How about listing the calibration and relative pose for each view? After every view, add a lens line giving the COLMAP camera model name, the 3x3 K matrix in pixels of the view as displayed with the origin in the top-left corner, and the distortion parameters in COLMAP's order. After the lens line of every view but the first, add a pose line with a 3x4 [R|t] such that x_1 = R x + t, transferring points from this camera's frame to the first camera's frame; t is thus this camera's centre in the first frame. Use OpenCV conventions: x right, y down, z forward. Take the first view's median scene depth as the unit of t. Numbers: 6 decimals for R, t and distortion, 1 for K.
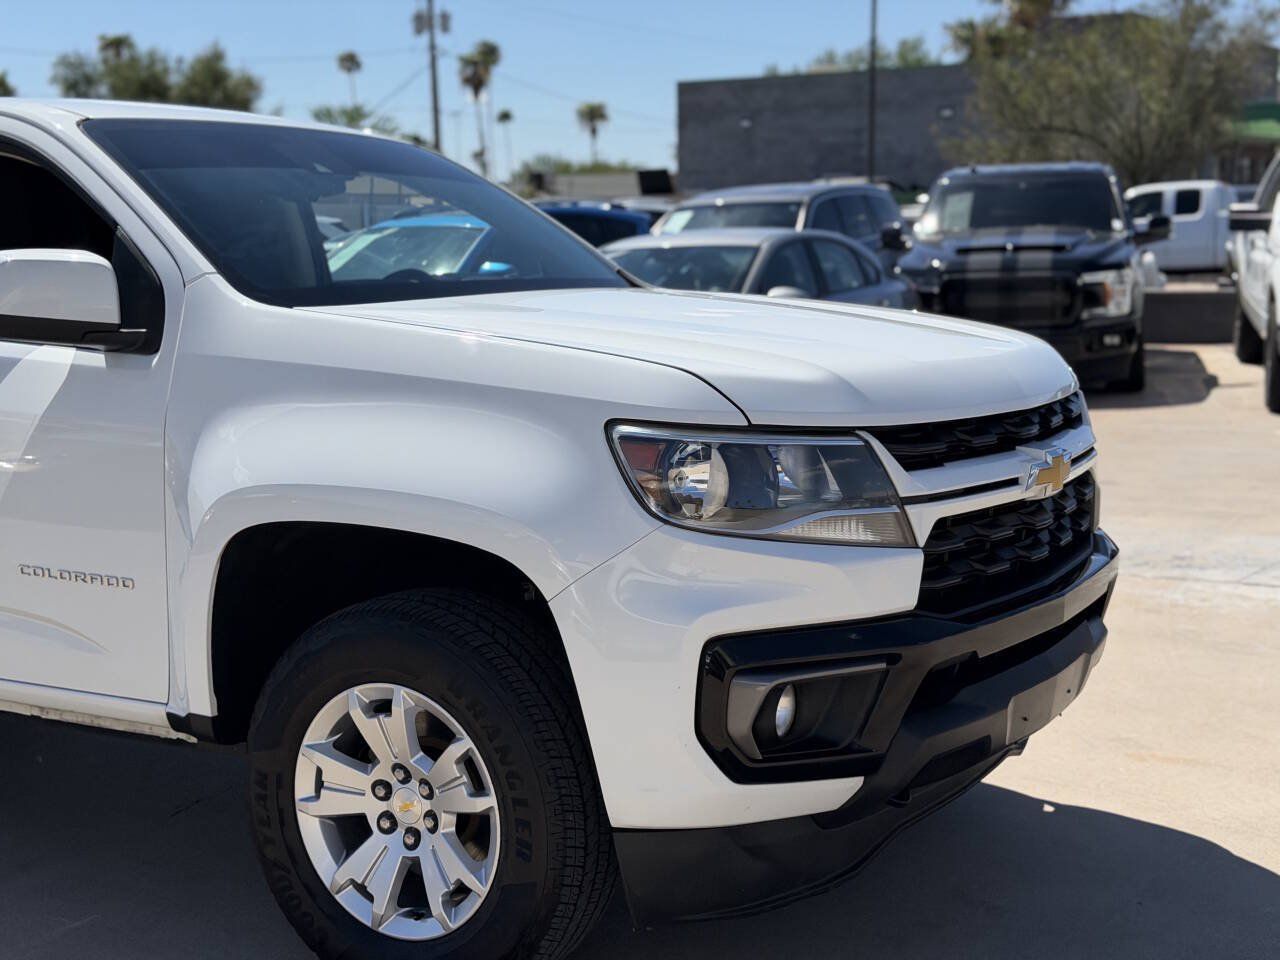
lens RADIAL K [[1782.5, 0, 640.0], [0, 1782.5, 480.0], [0, 0, 1]] dist [0.132247, -0.118115]
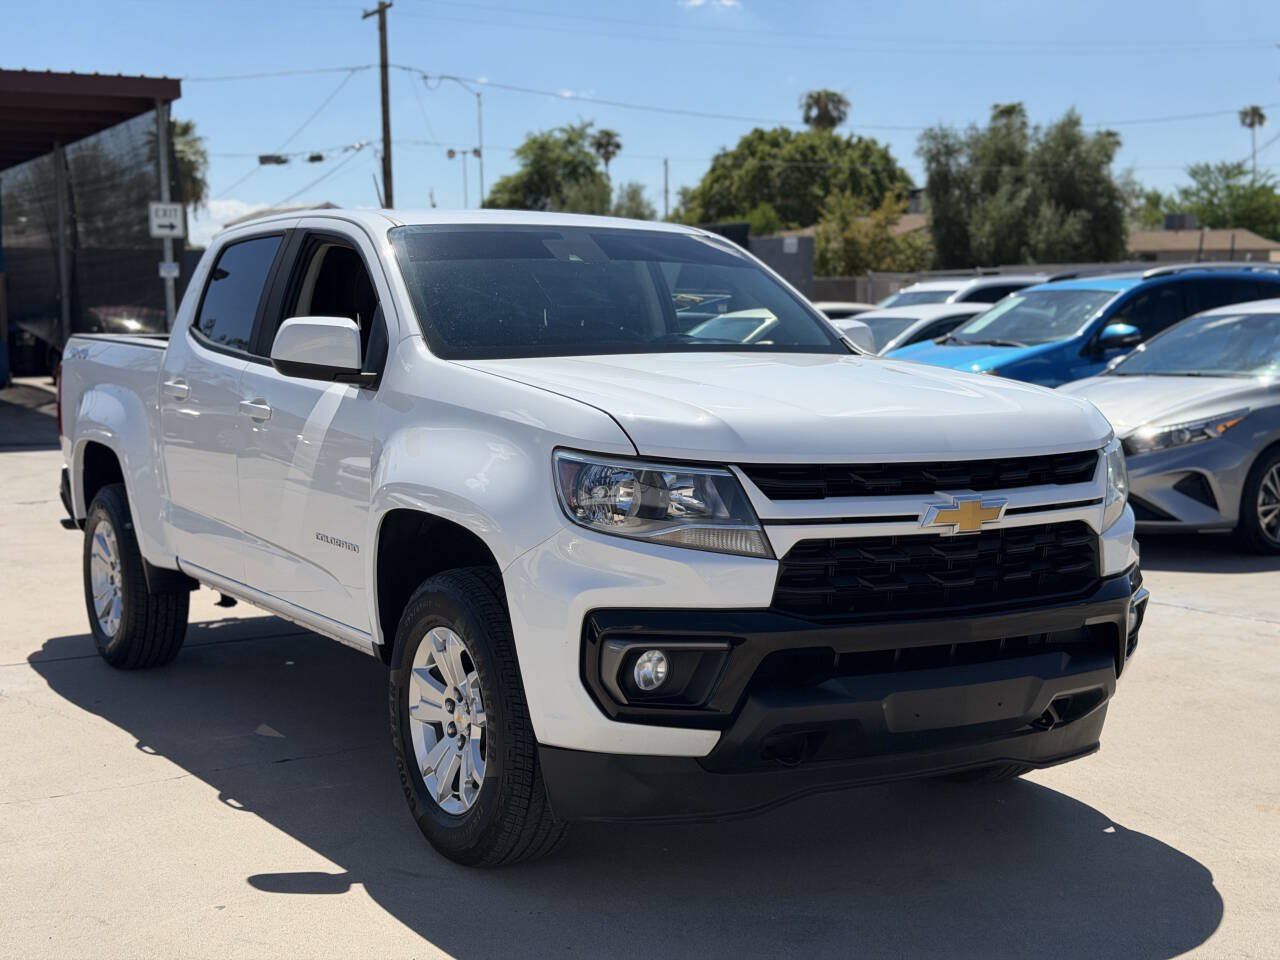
lens RADIAL K [[1782.5, 0, 640.0], [0, 1782.5, 480.0], [0, 0, 1]] dist [0.132247, -0.118115]
pose [[0.882421, 0.060908, -0.466500, 0.642751], [-0.075795, 0.997036, -0.013197, 0.005076], [0.464314, 0.047004, 0.884423, -0.175146]]
